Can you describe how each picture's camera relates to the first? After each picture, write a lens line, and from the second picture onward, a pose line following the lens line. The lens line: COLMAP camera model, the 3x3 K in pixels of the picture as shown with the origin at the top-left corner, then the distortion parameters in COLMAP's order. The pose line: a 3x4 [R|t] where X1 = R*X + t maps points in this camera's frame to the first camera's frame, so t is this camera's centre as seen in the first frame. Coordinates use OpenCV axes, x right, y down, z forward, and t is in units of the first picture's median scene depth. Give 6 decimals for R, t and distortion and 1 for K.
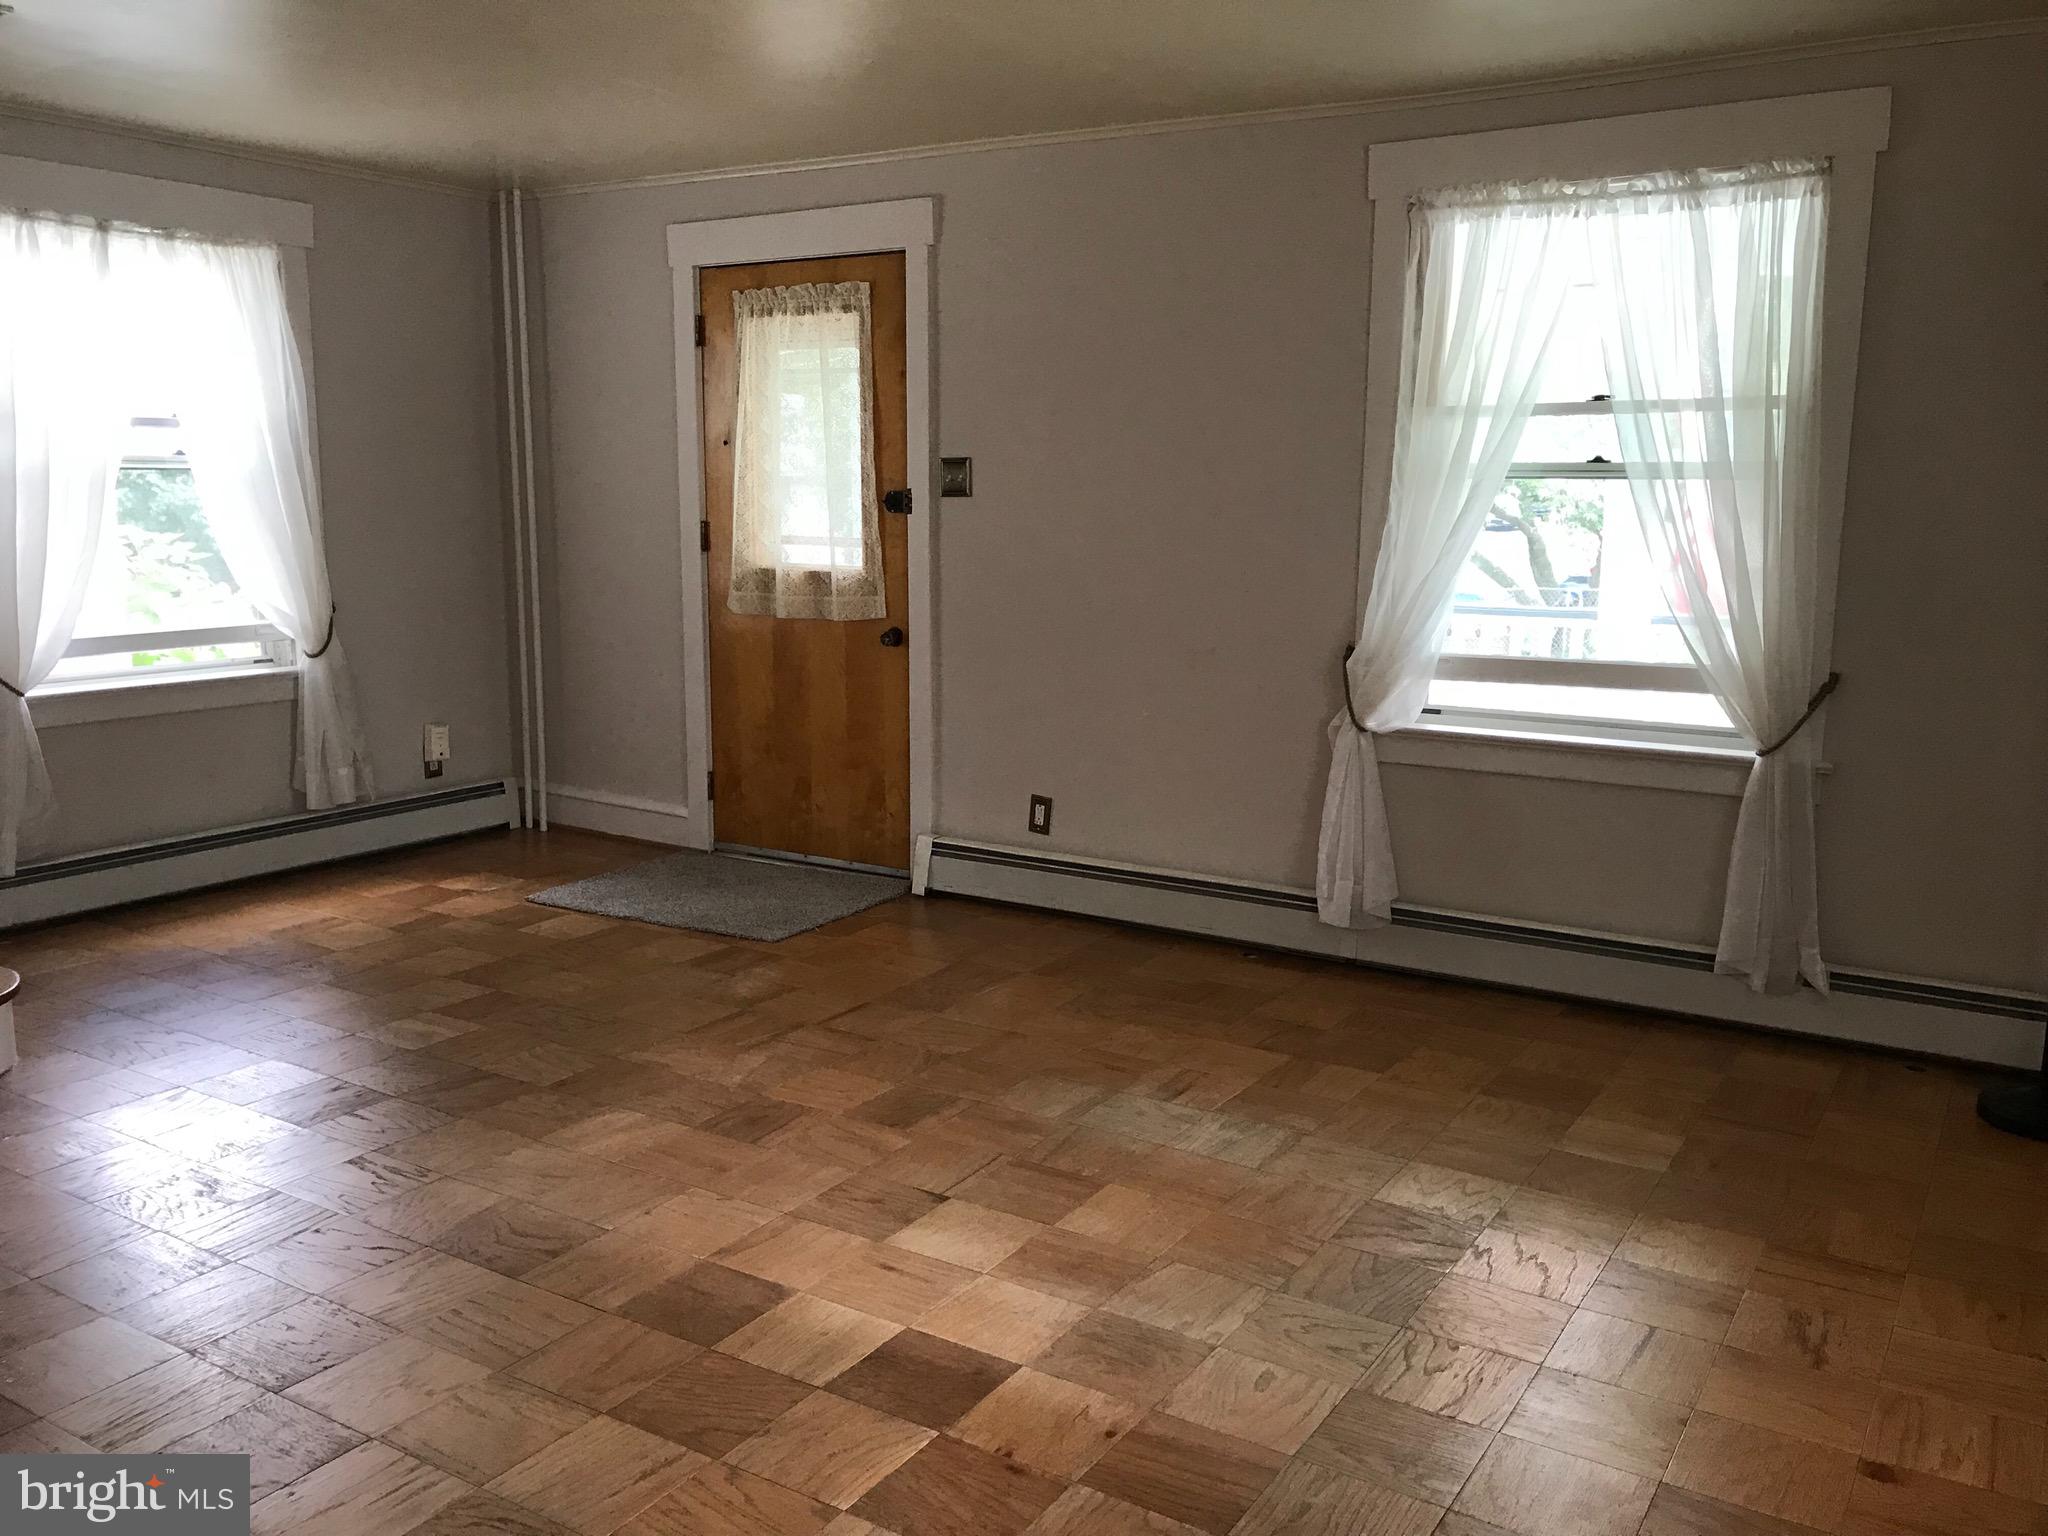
lens RADIAL K [[1667.5, 0, 1021.3], [0, 1667.5, 774.0], [0, 0, 1]] dist [0.009296, -0.007635]
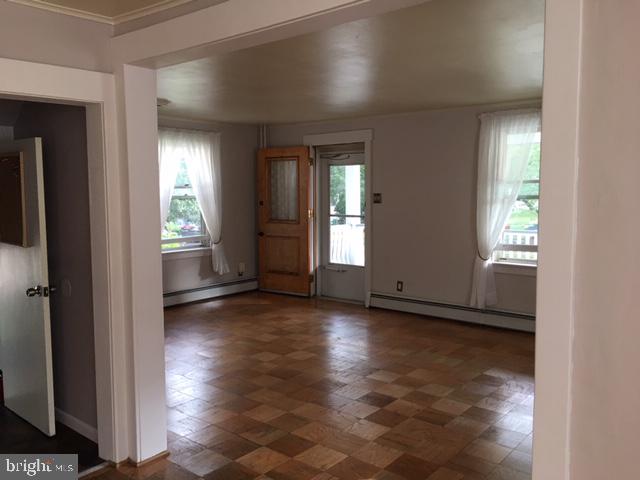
lens RADIAL K [[549.8, 0, 317.0], [0, 549.8, 236.9], [0, 0, 1]] dist [-0.003918, 0.004749]
pose [[0.991542, -0.000990, -0.129782, -0.013222], [-0.010515, 0.996071, -0.087933, 0.025750], [0.129359, 0.088554, 0.987636, -0.283536]]
